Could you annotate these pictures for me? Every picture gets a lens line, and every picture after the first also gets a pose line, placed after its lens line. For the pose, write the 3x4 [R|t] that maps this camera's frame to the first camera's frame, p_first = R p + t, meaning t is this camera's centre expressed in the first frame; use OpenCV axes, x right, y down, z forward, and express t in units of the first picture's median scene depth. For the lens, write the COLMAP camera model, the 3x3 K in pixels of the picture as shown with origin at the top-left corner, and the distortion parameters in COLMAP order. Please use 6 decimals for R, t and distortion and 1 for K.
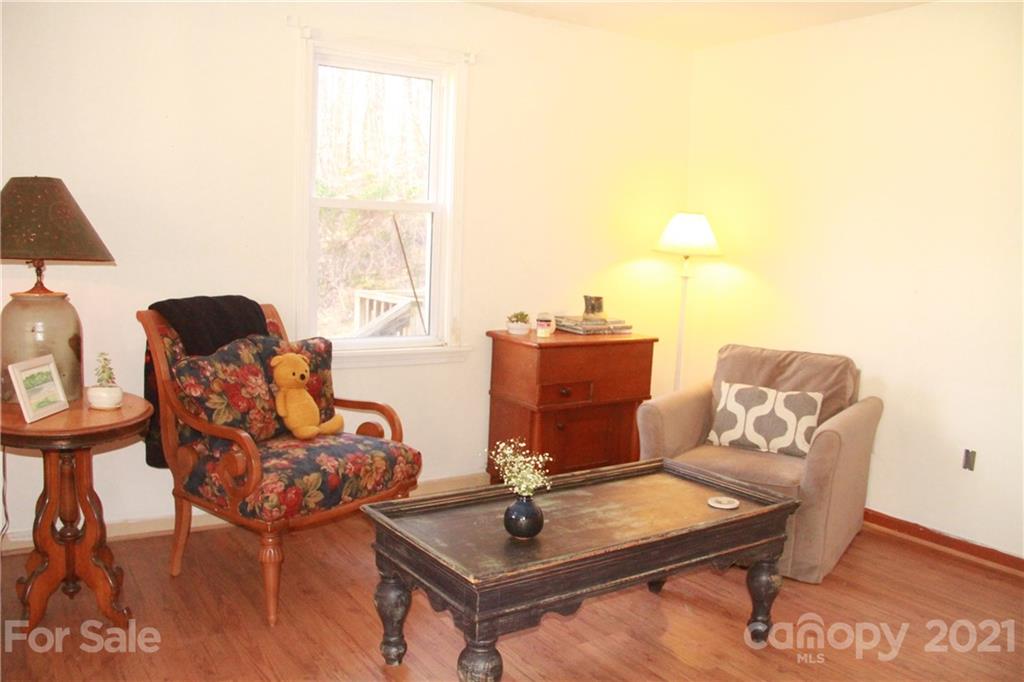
lens RADIAL K [[852.3, 0, 510.1], [0, 852.3, 340.6], [0, 0, 1]] dist [-0.121787, -0.003373]
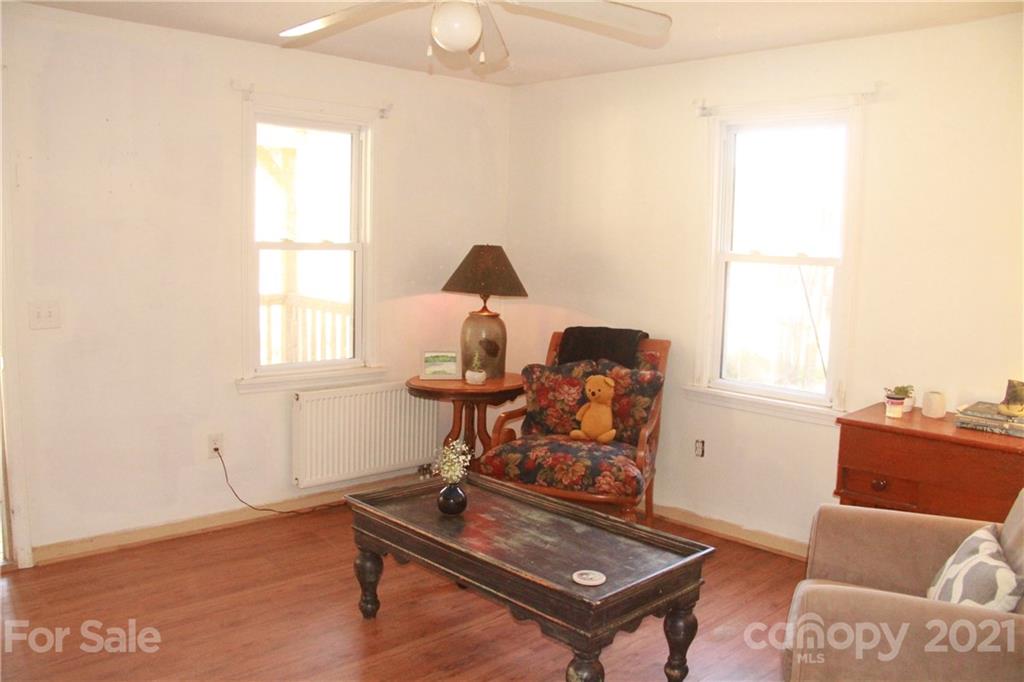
lens RADIAL K [[852.3, 0, 509.9], [0, 852.3, 339.4], [0, 0, 1]] dist [-0.121787, -0.003373]
pose [[0.169104, 0.080776, -0.982282, 1.078895], [-0.140858, 0.988386, 0.057029, -0.102633], [0.975481, 0.128718, 0.178518, 0.680553]]
